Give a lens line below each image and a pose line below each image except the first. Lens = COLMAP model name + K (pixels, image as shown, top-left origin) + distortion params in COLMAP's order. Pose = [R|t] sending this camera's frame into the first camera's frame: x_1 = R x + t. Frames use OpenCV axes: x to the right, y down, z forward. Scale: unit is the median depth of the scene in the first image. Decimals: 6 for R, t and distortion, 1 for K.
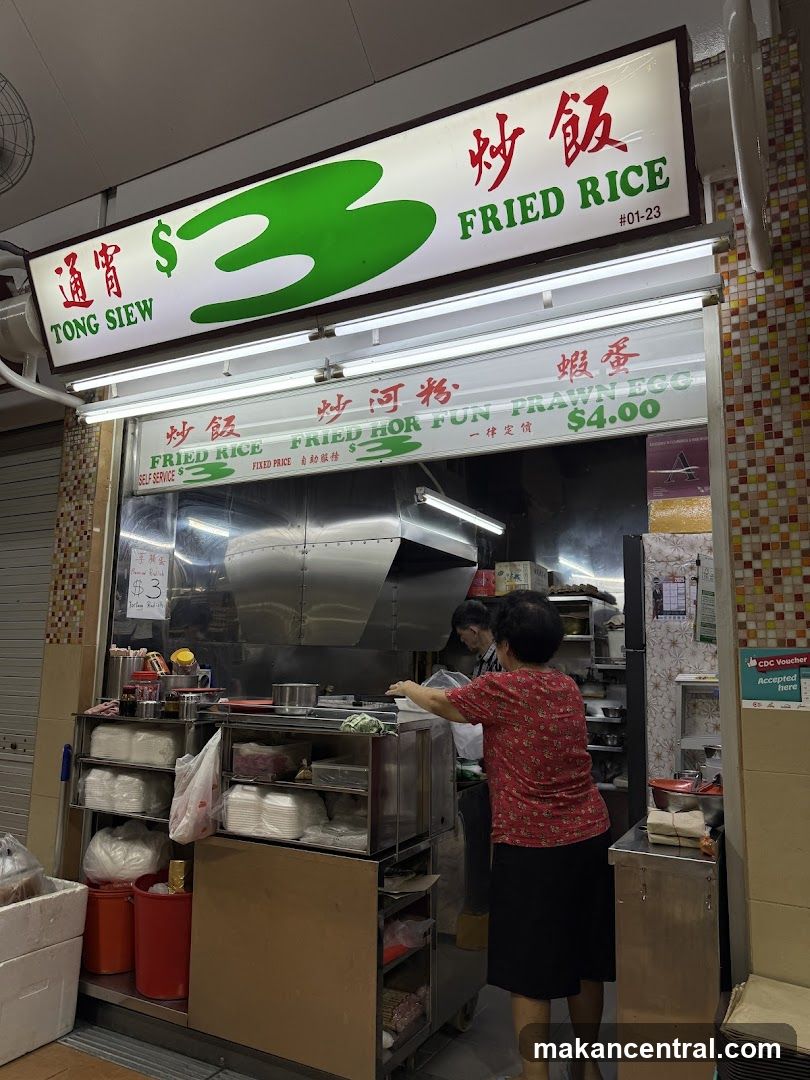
lens RADIAL K [[767.4, 0, 408.8], [0, 767.4, 535.3], [0, 0, 1]] dist [0.044617, -0.051712]
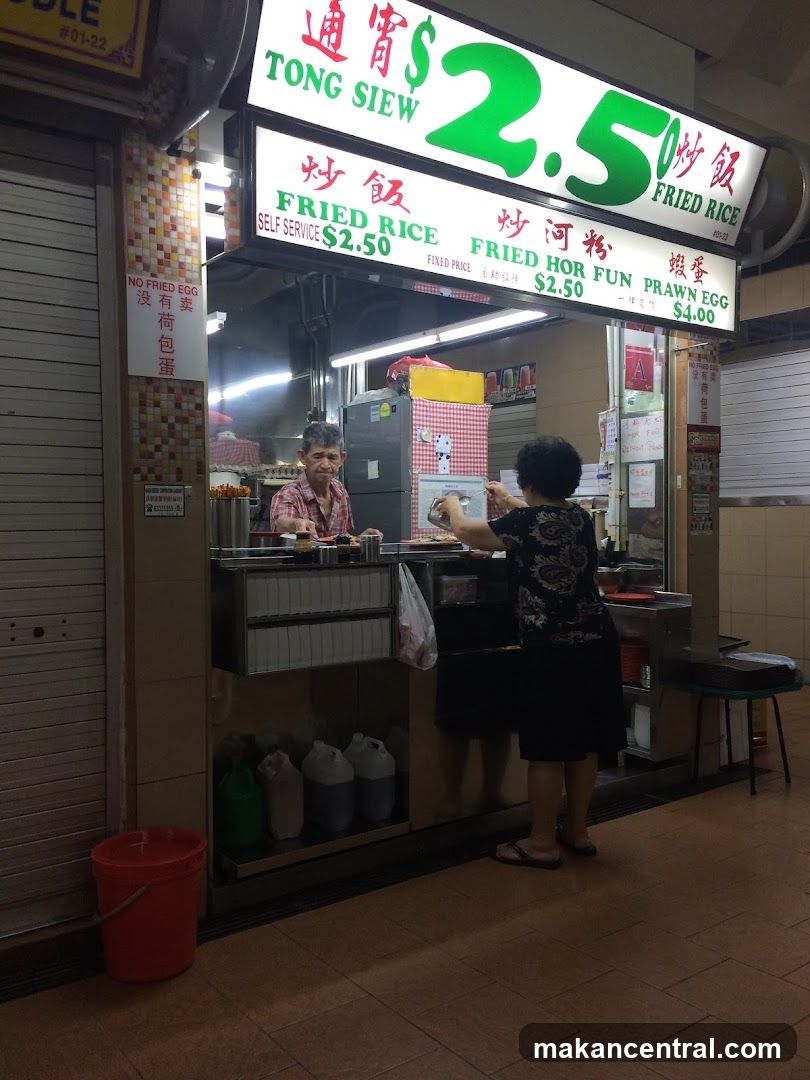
lens RADIAL K [[932.4, 0, 422.4], [0, 932.4, 533.1], [0, 0, 1]] dist [0.081047, -0.104066]
pose [[0.411282, -0.040384, 0.910613, -1.317133], [-0.137959, 0.984751, 0.105982, 0.067502], [-0.901007, -0.169216, 0.399439, 0.465593]]
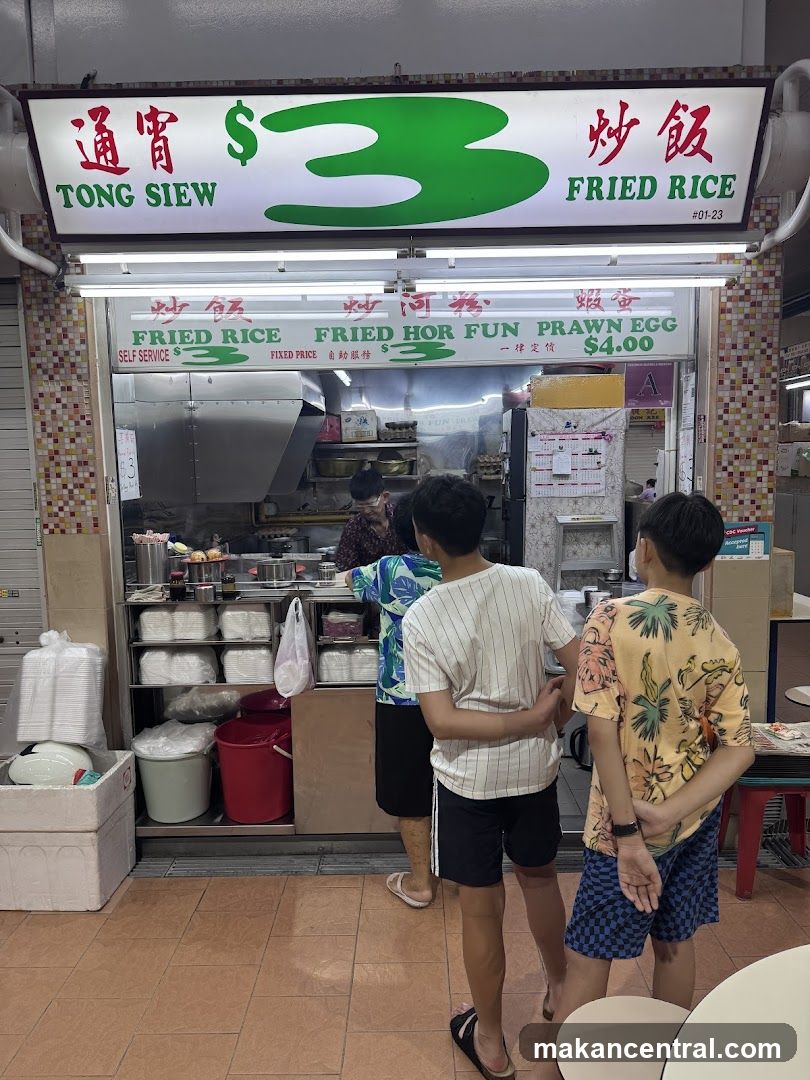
lens RADIAL K [[767.4, 0, 417.2], [0, 767.4, 543.8], [0, 0, 1]] dist [0.044617, -0.051712]
pose [[0.882824, -0.084736, 0.461997, -0.578191], [-0.043933, 0.964384, 0.260833, -0.135218], [-0.467644, -0.250566, 0.847659, -0.032253]]
